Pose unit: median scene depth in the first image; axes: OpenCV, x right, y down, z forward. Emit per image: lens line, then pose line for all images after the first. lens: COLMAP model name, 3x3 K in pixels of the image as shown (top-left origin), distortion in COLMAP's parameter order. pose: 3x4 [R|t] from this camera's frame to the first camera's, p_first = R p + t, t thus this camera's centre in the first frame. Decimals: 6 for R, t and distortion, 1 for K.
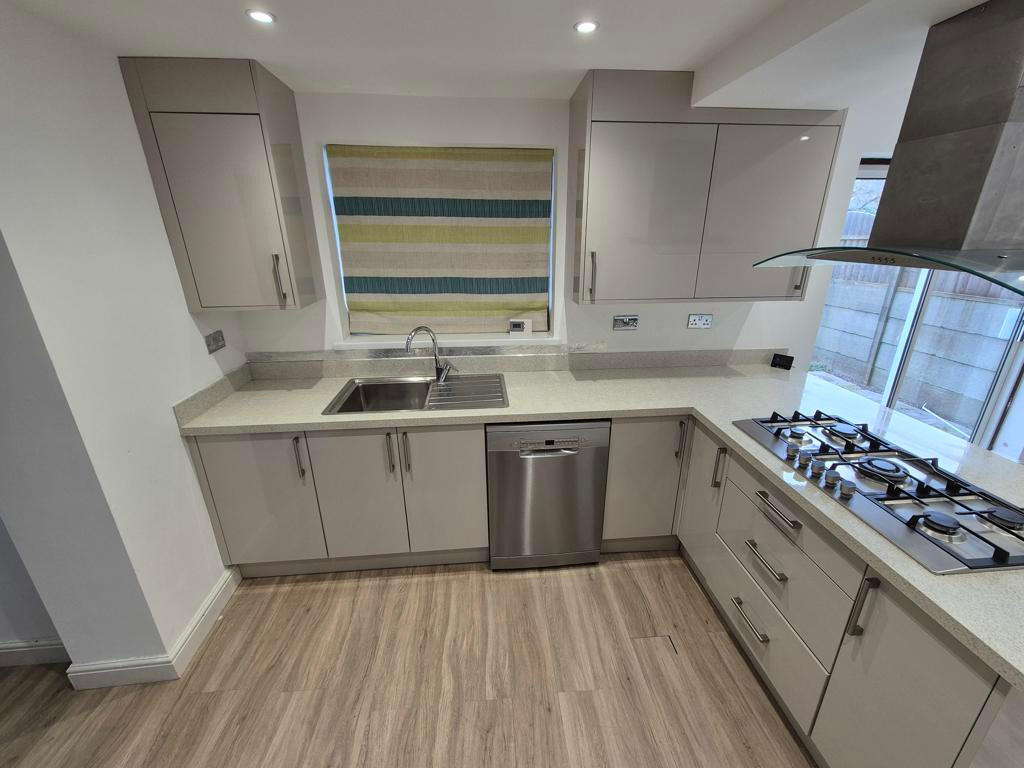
lens RADIAL K [[417.8, 0, 517.9], [0, 417.8, 382.0], [0, 0, 1]] dist [0.002526, -0.000023]
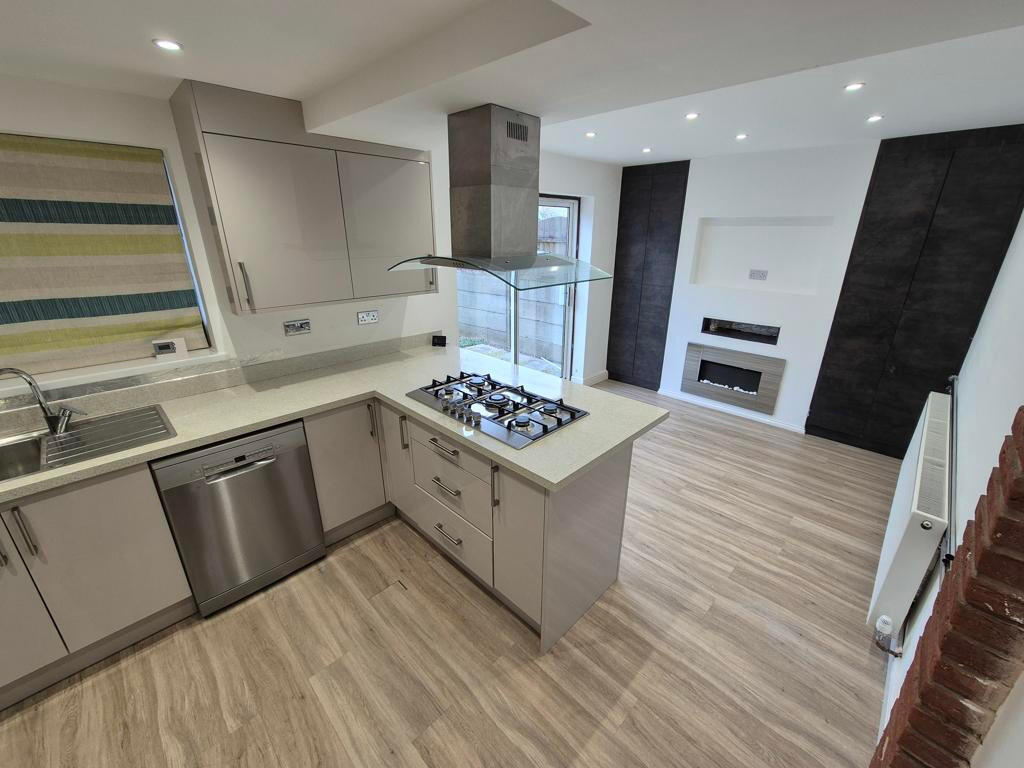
lens RADIAL K [[417.8, 0, 517.9], [0, 417.8, 382.0], [0, 0, 1]] dist [0.002526, -0.000023]
pose [[0.759186, -0.214320, 0.614575, 0.006564], [0.210764, 0.974306, 0.079411, 0.028595], [-0.615804, 0.069243, 0.784851, -0.175811]]
